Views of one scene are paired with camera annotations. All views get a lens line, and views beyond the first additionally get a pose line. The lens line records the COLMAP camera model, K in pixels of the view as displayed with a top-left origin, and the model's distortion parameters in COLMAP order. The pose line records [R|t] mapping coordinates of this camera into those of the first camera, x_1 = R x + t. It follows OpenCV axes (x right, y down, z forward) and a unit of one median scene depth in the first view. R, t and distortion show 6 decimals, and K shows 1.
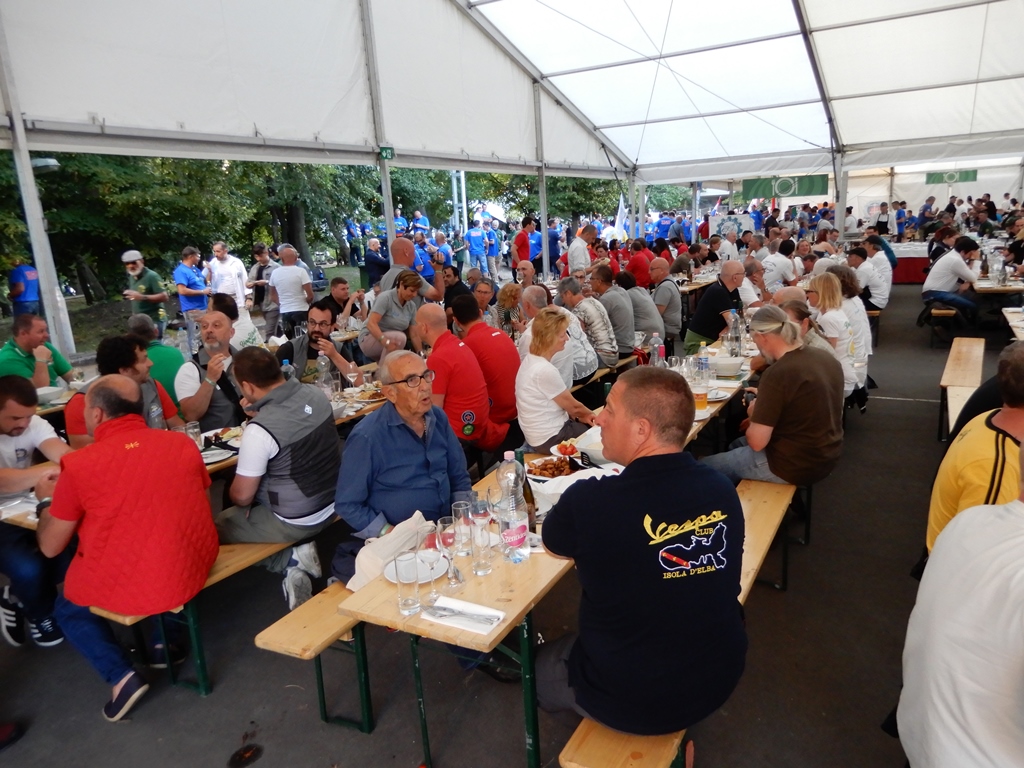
lens RADIAL K [[720.7, 0, 512.0], [0, 720.7, 384.0], [0, 0, 1]] dist [-0.003636, -0.004564]
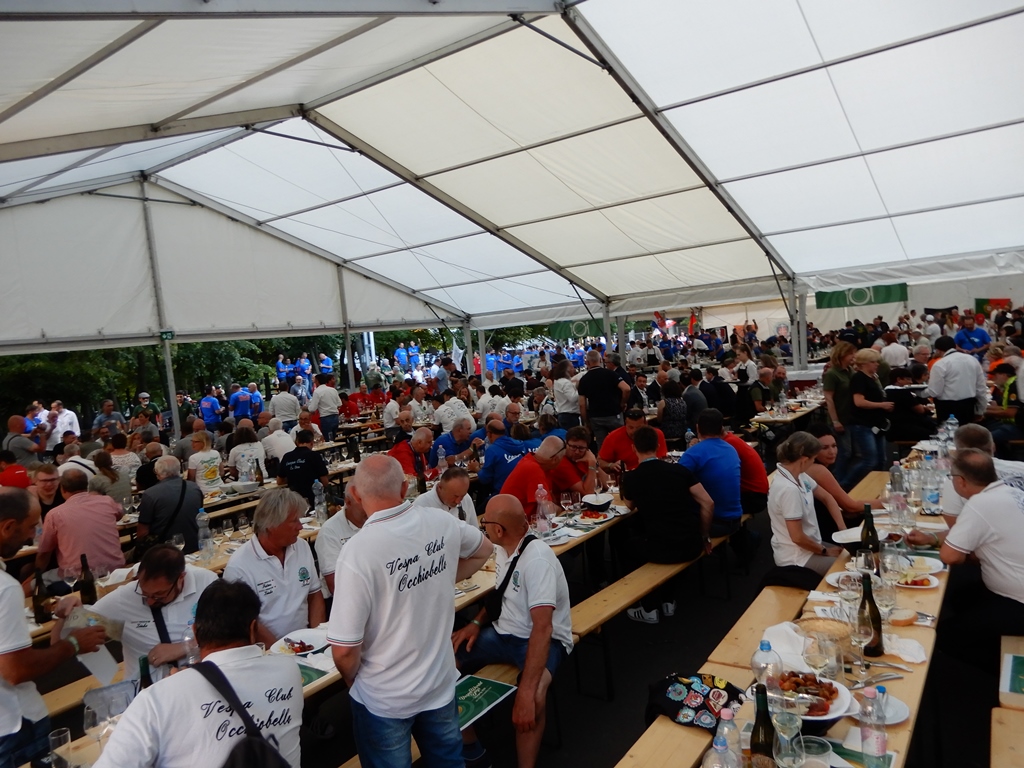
lens RADIAL K [[720.7, 0, 512.0], [0, 720.7, 384.0], [0, 0, 1]] dist [-0.003636, -0.004564]
pose [[0.994821, -0.031851, -0.096525, 0.467853], [0.016455, 0.987575, -0.156287, 0.006078], [0.100303, 0.153889, 0.982984, -0.232030]]
